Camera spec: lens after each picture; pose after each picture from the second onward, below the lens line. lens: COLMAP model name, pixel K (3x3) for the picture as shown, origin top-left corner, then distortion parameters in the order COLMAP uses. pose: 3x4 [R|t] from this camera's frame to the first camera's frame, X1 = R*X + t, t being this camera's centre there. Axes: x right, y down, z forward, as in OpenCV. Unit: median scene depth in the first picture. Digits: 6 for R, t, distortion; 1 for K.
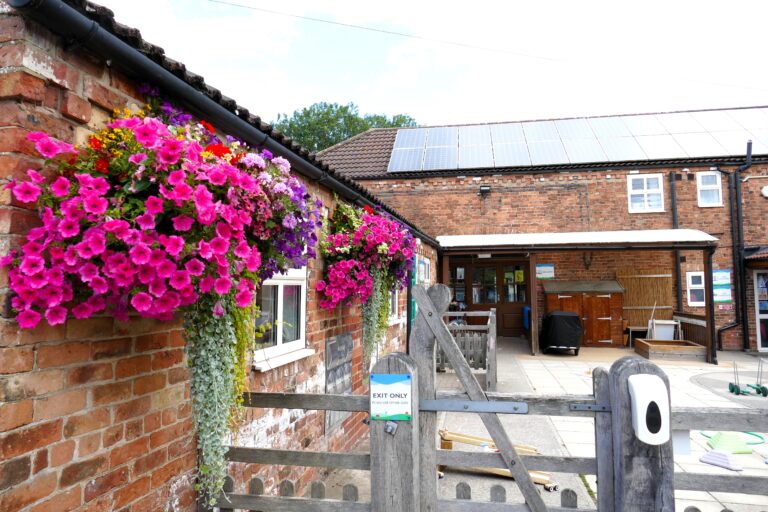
lens RADIAL K [[562.7, 0, 381.2], [0, 562.7, 253.4], [0, 0, 1]] dist [0.002757, 0.018981]
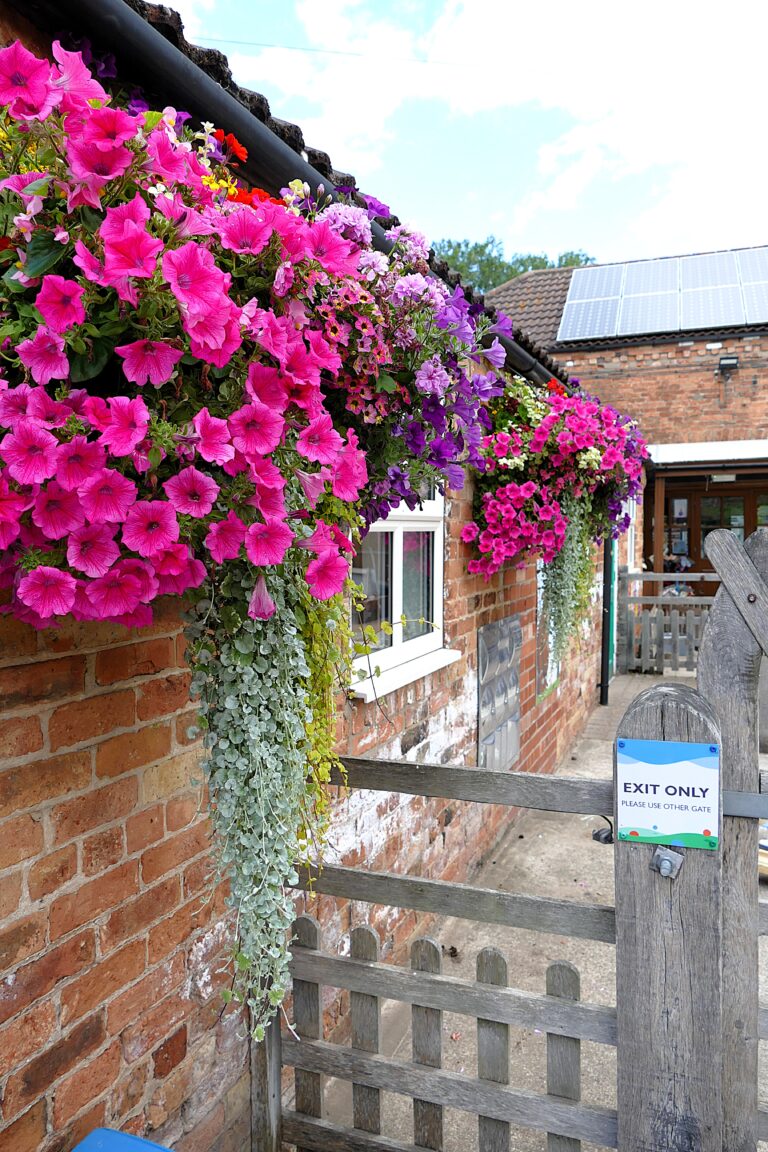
lens RADIAL K [[844.1, 0, 383.5], [0, 844.1, 571.1], [0, 0, 1]] dist [0.002757, 0.018981]
pose [[0.984341, 0.001639, -0.176268, -0.083910], [0.017167, 0.994312, 0.105115, 0.015522], [0.175438, -0.106495, 0.978714, 0.356231]]
